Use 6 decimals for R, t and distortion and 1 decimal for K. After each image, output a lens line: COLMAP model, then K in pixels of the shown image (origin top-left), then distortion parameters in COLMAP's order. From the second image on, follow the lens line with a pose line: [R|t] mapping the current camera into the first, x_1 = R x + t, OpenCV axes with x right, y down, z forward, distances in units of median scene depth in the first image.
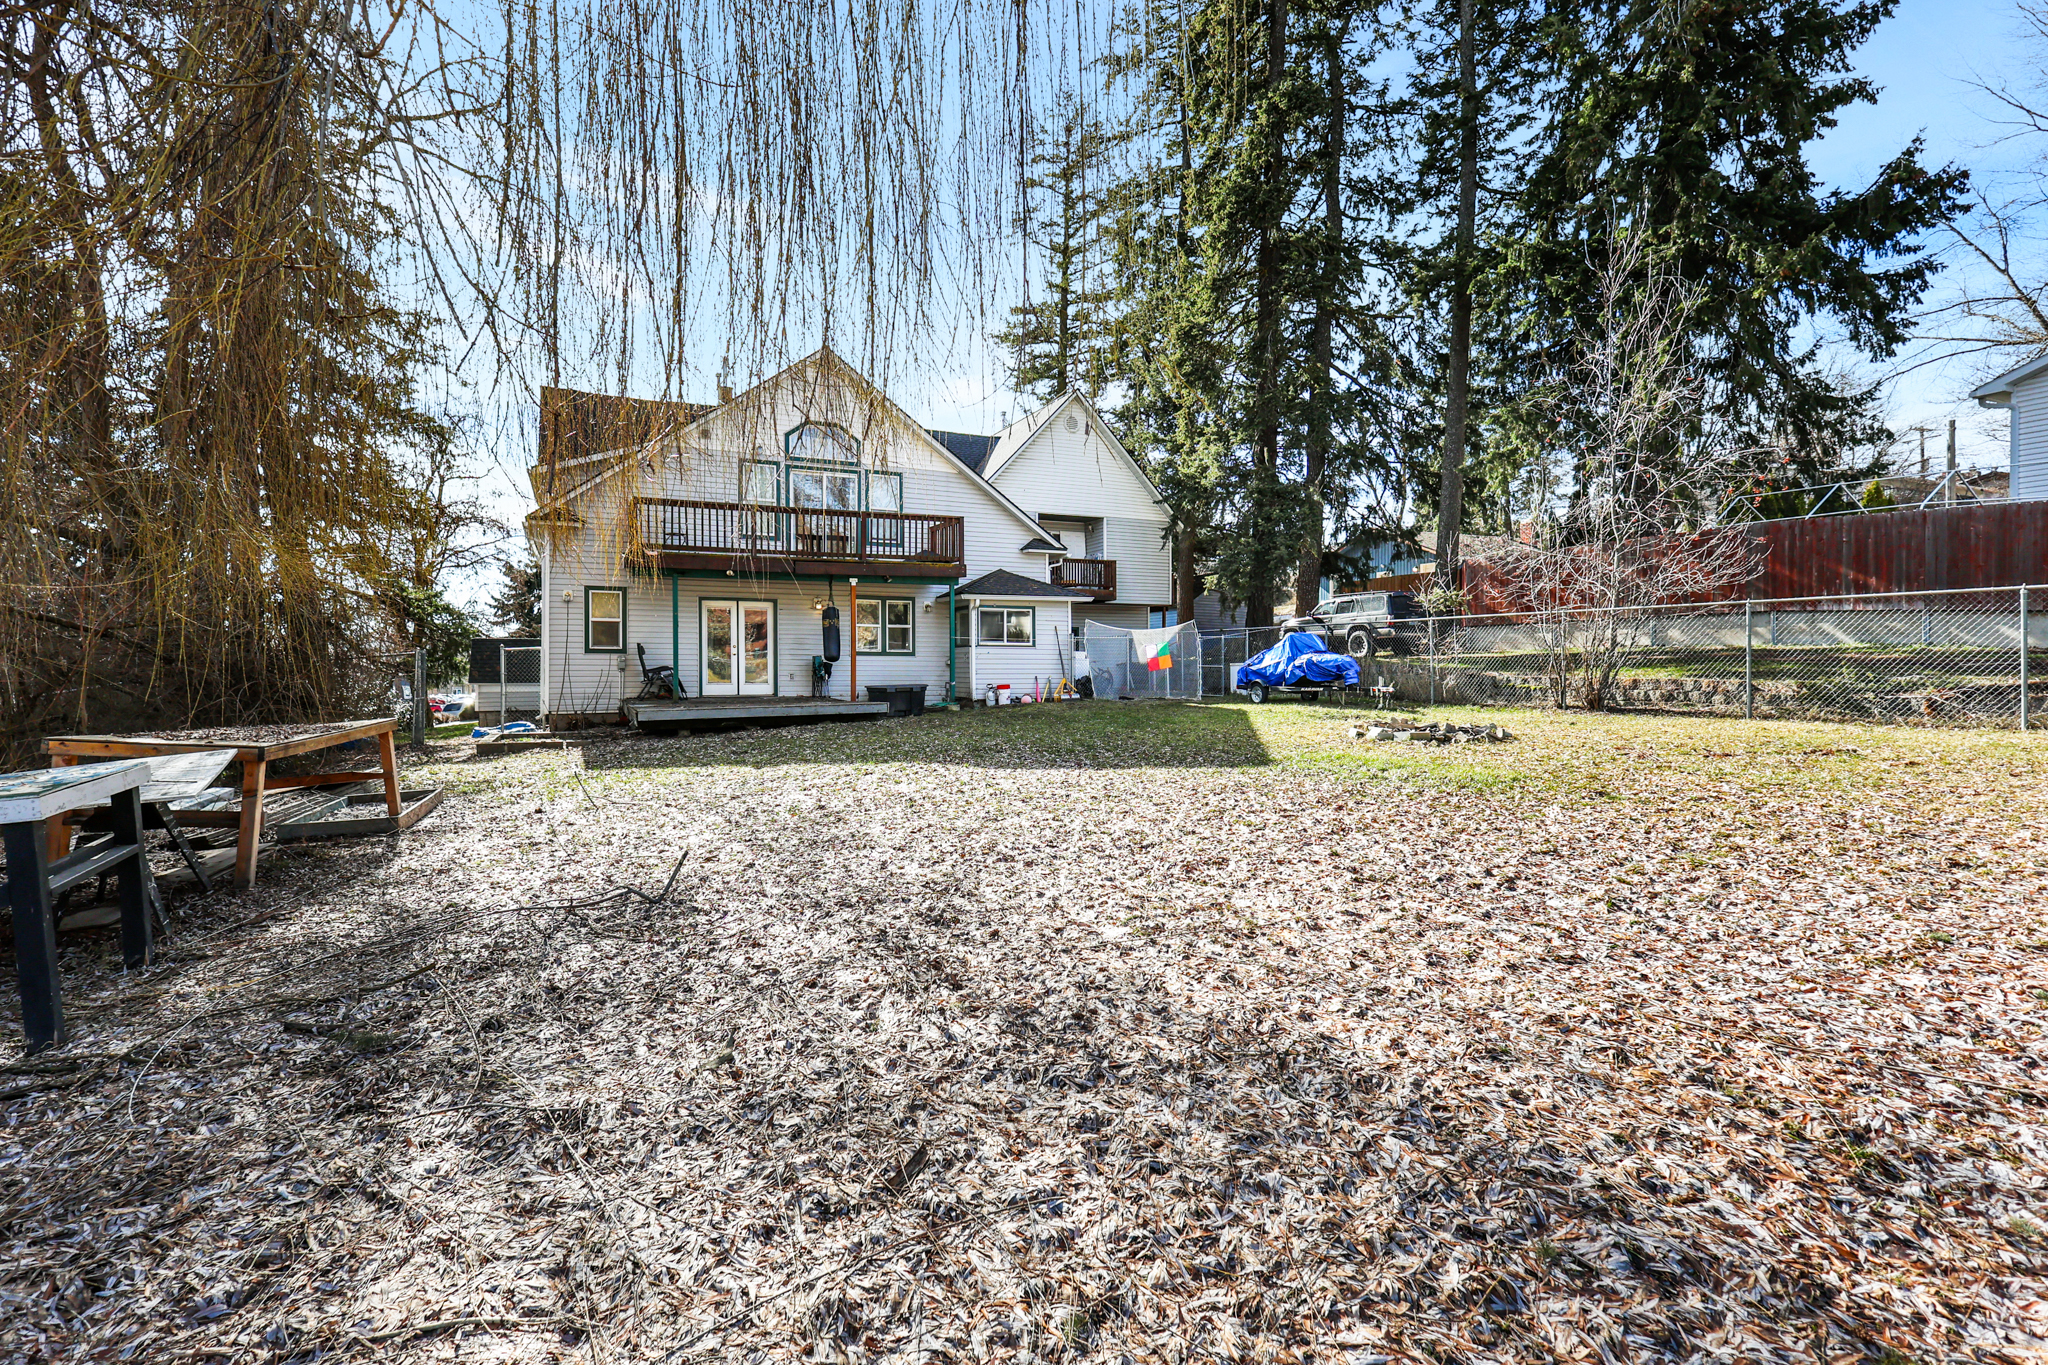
lens RADIAL K [[907.8, 0, 1022.0], [0, 907.8, 675.9], [0, 0, 1]] dist [0.014645, 0.000388]
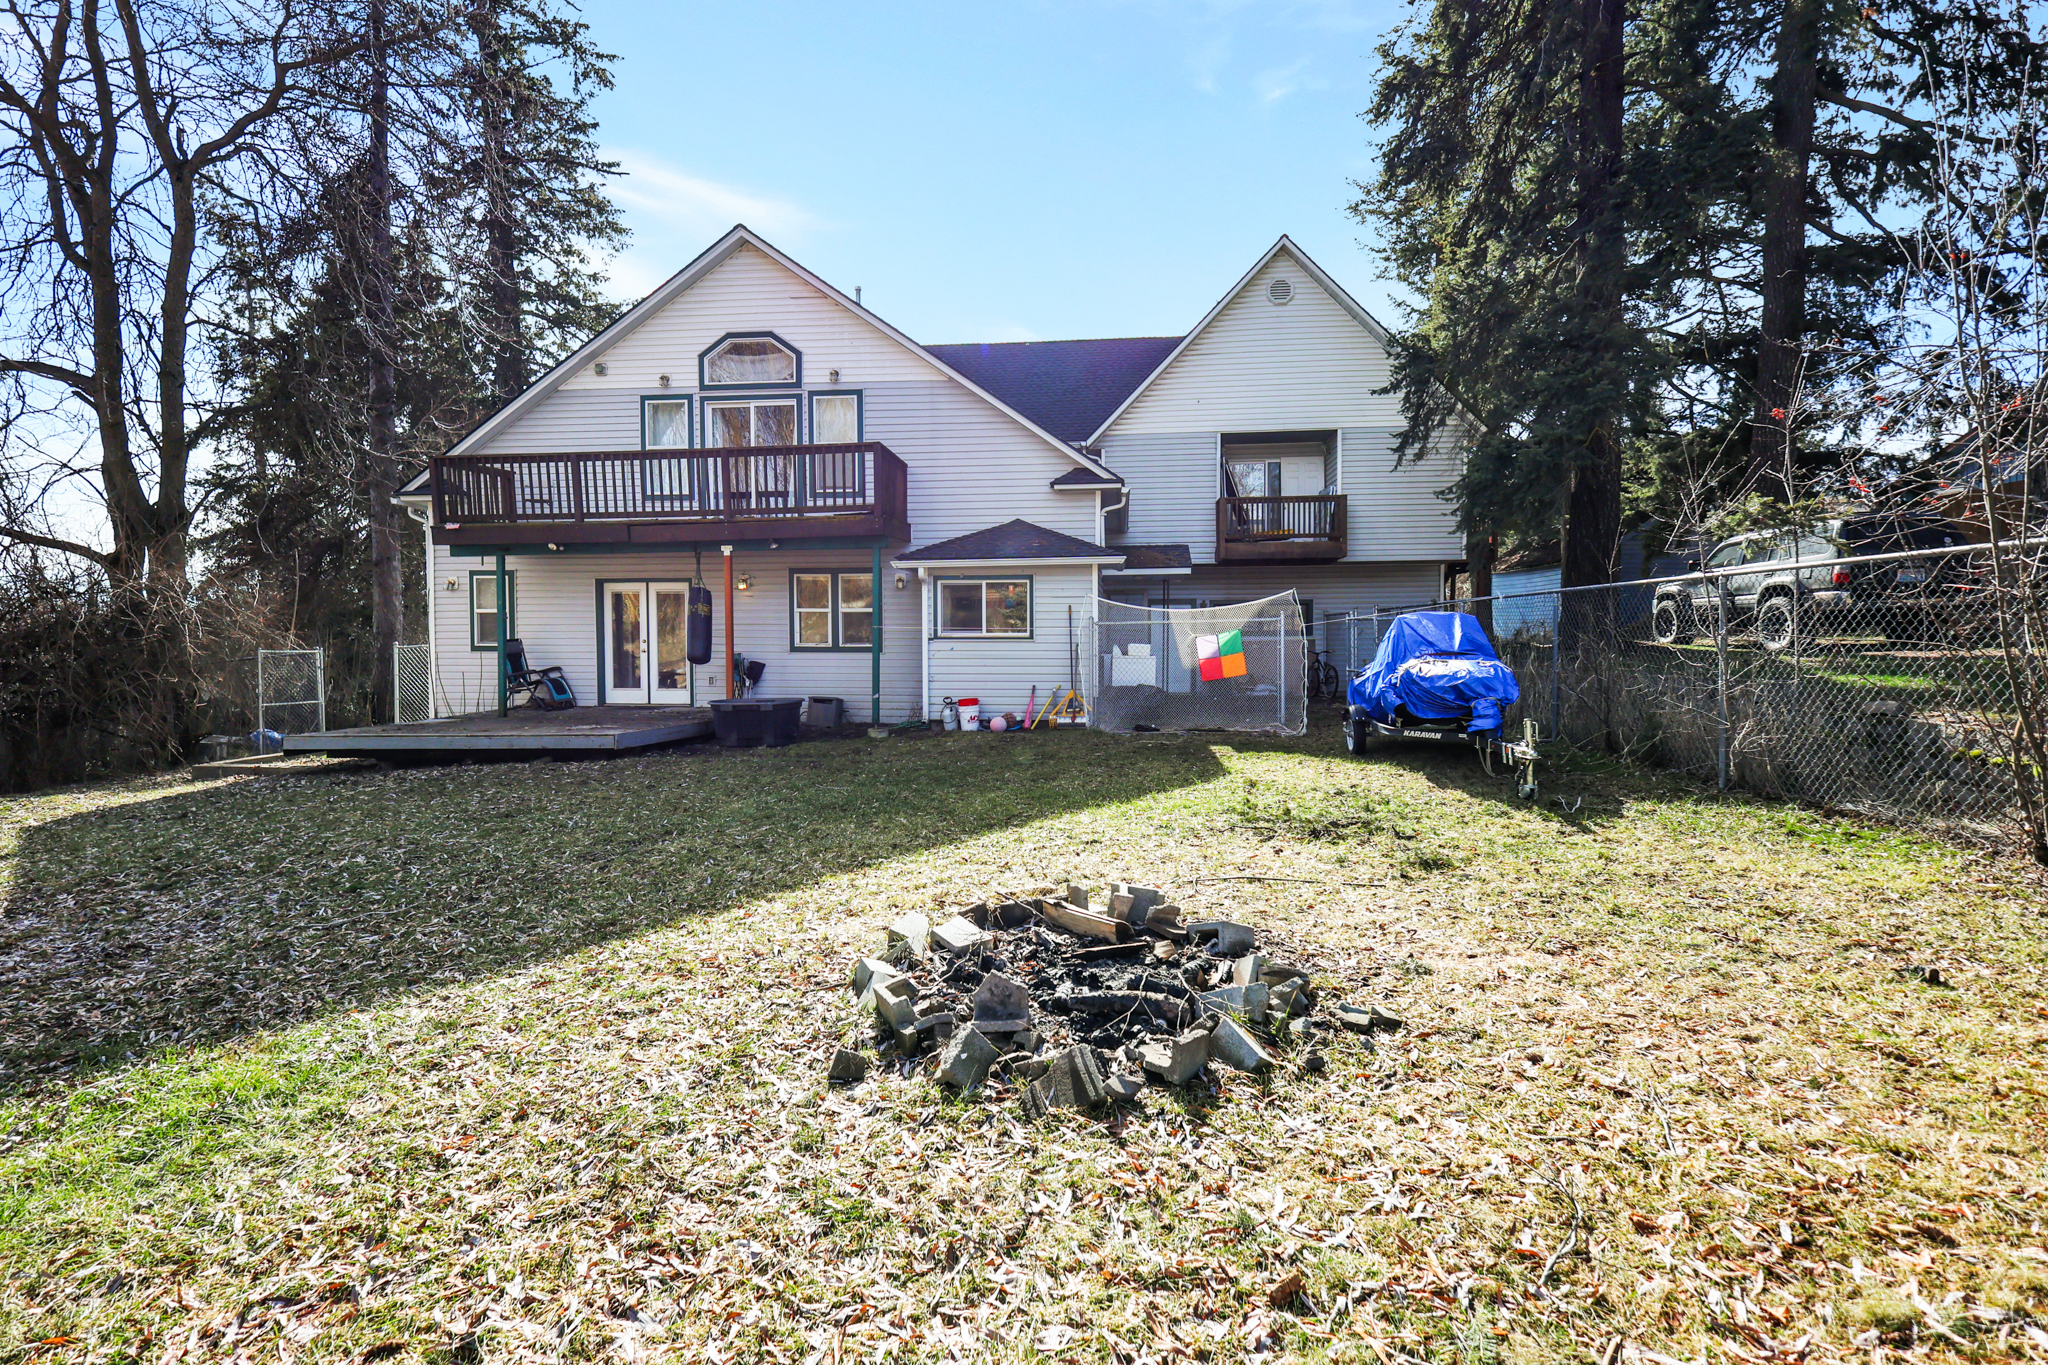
lens RADIAL K [[907.8, 0, 1022.0], [0, 907.8, 675.9], [0, 0, 1]] dist [0.014645, 0.000388]
pose [[0.867350, 0.019794, -0.497305, 0.332998], [-0.002670, 0.999379, 0.035122, -0.029251], [0.497692, -0.029135, 0.866865, 0.459222]]
